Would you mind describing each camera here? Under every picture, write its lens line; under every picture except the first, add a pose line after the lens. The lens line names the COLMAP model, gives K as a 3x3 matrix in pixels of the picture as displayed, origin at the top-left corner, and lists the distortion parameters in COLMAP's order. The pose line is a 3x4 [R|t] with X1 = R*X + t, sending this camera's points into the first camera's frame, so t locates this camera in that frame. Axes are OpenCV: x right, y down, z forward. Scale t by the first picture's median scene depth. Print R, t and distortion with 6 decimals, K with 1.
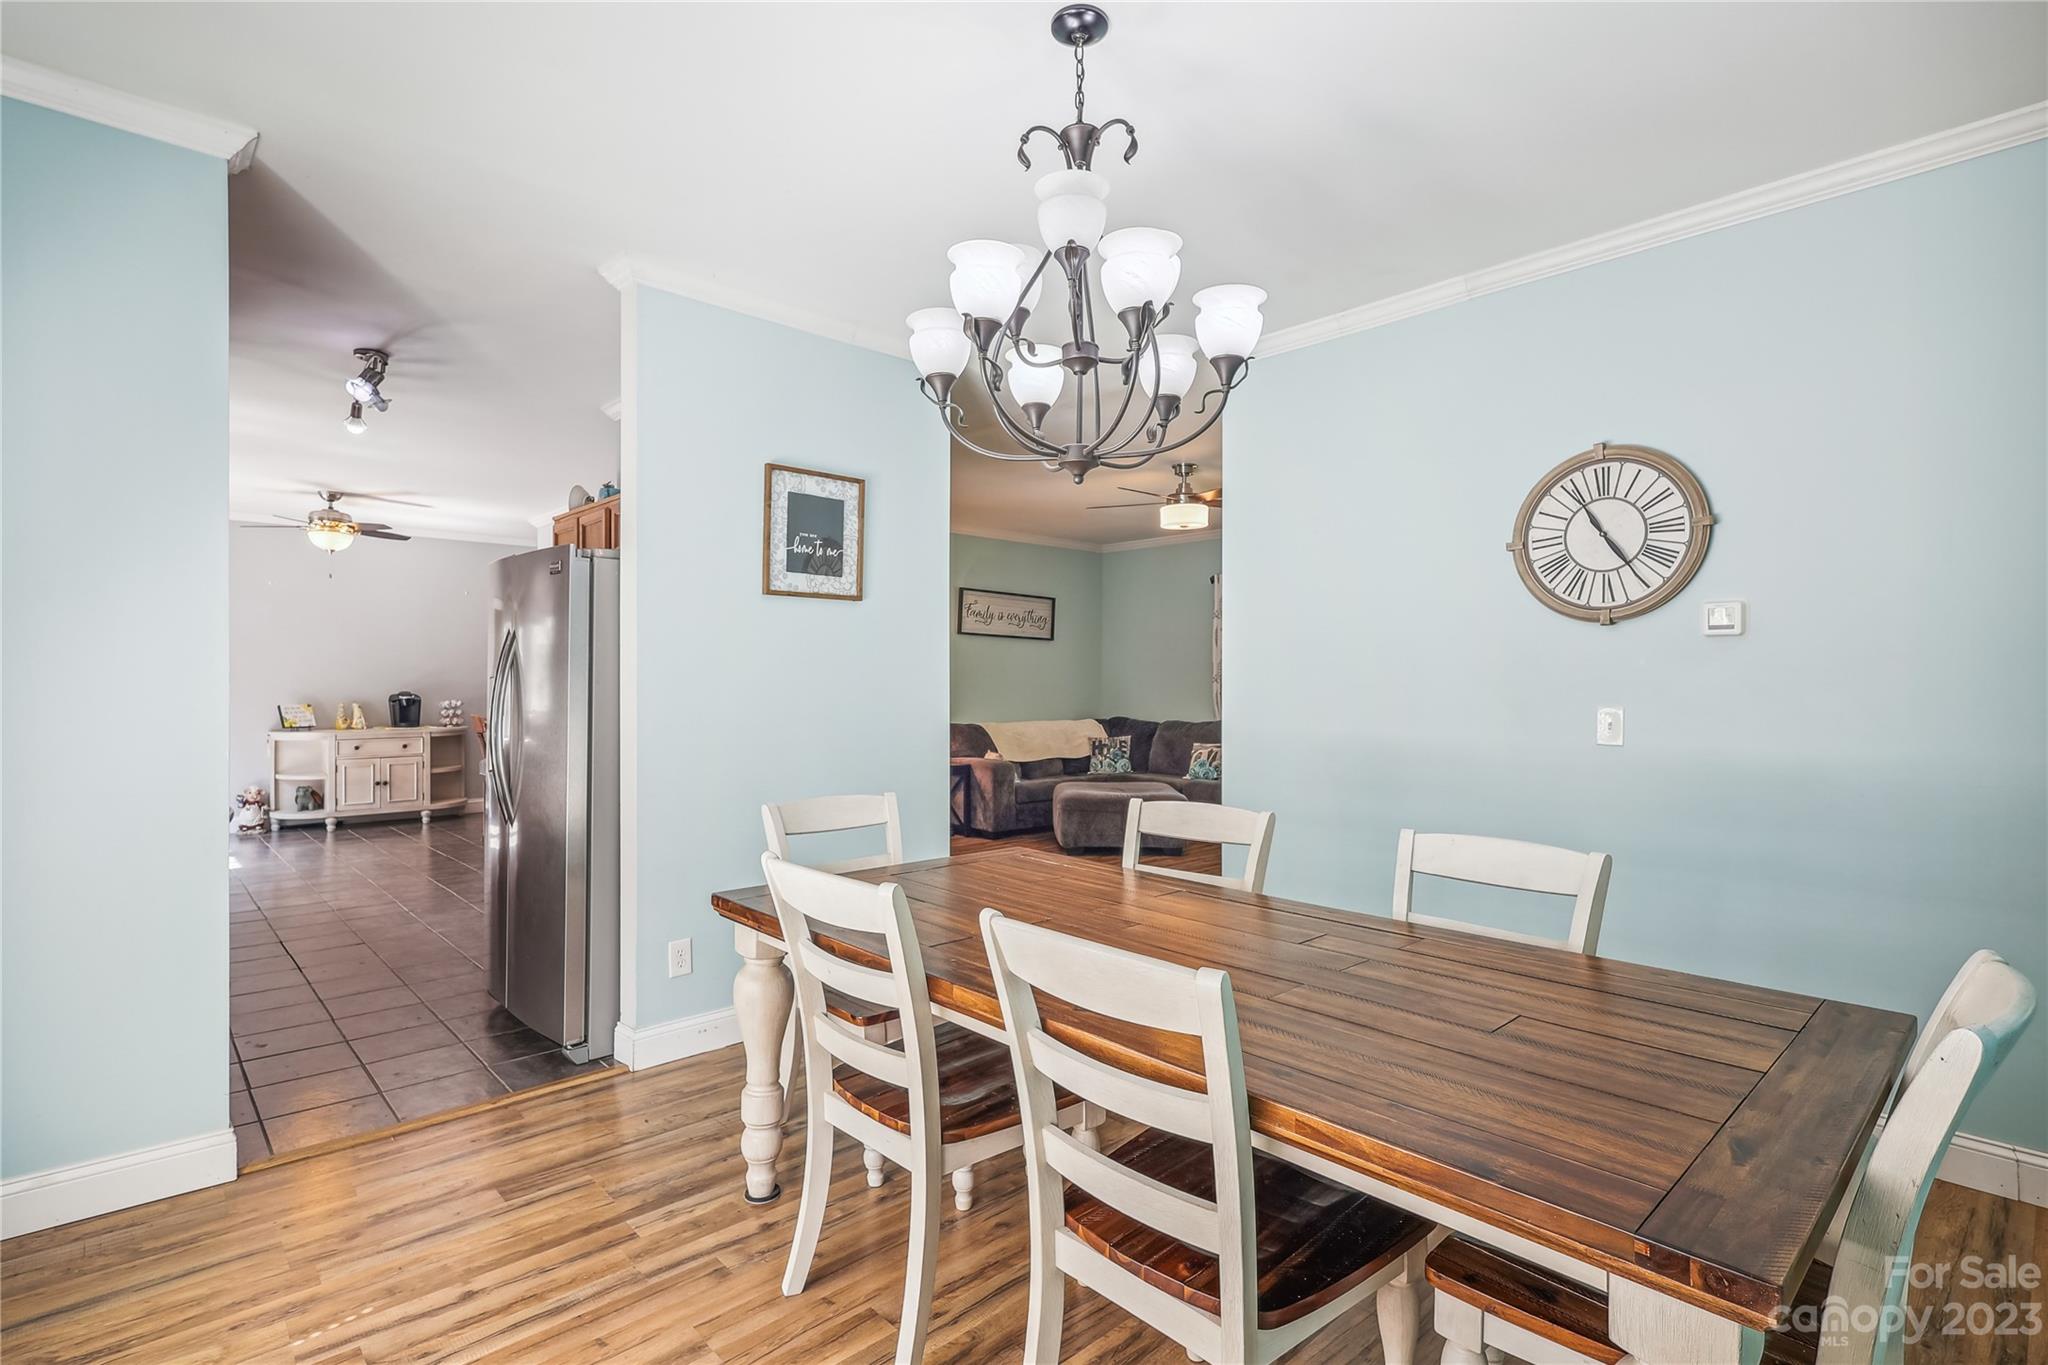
lens RADIAL K [[967.7, 0, 1019.0], [0, 967.7, 679.4], [0, 0, 1]] dist [0.000735, 0.000004]
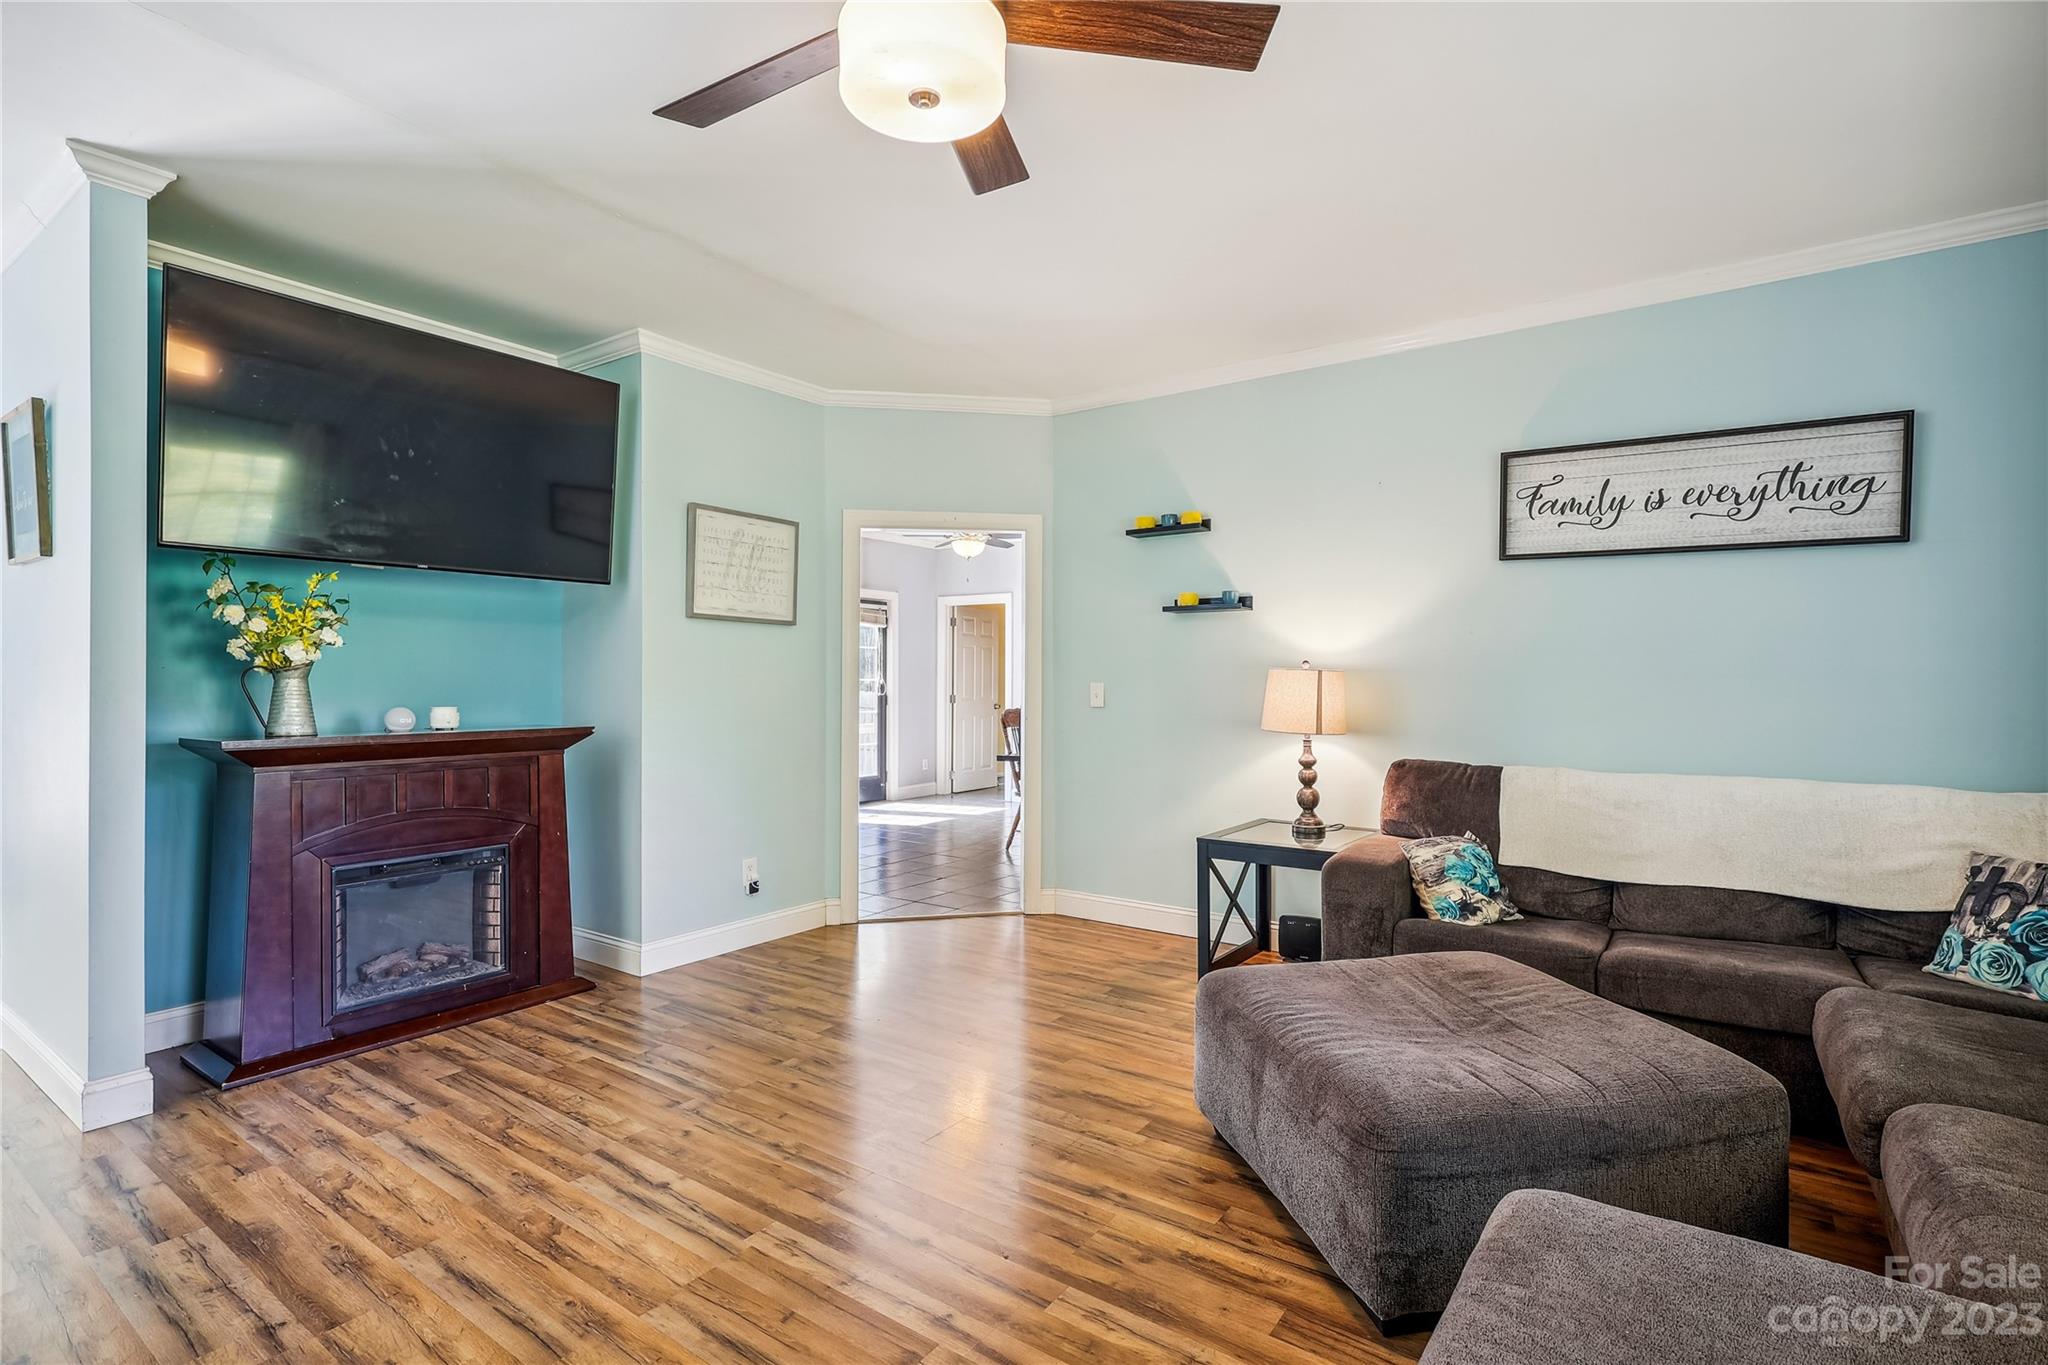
lens RADIAL K [[974.6, 0, 1025.8], [0, 974.6, 683.4], [0, 0, 1]] dist [0.001804, 0.000111]
pose [[0.192591, 0.001561, -0.981278, 0.351560], [-0.000484, 0.999999, 0.001496, 0.009207], [0.981279, 0.000187, 0.192591, 0.747094]]
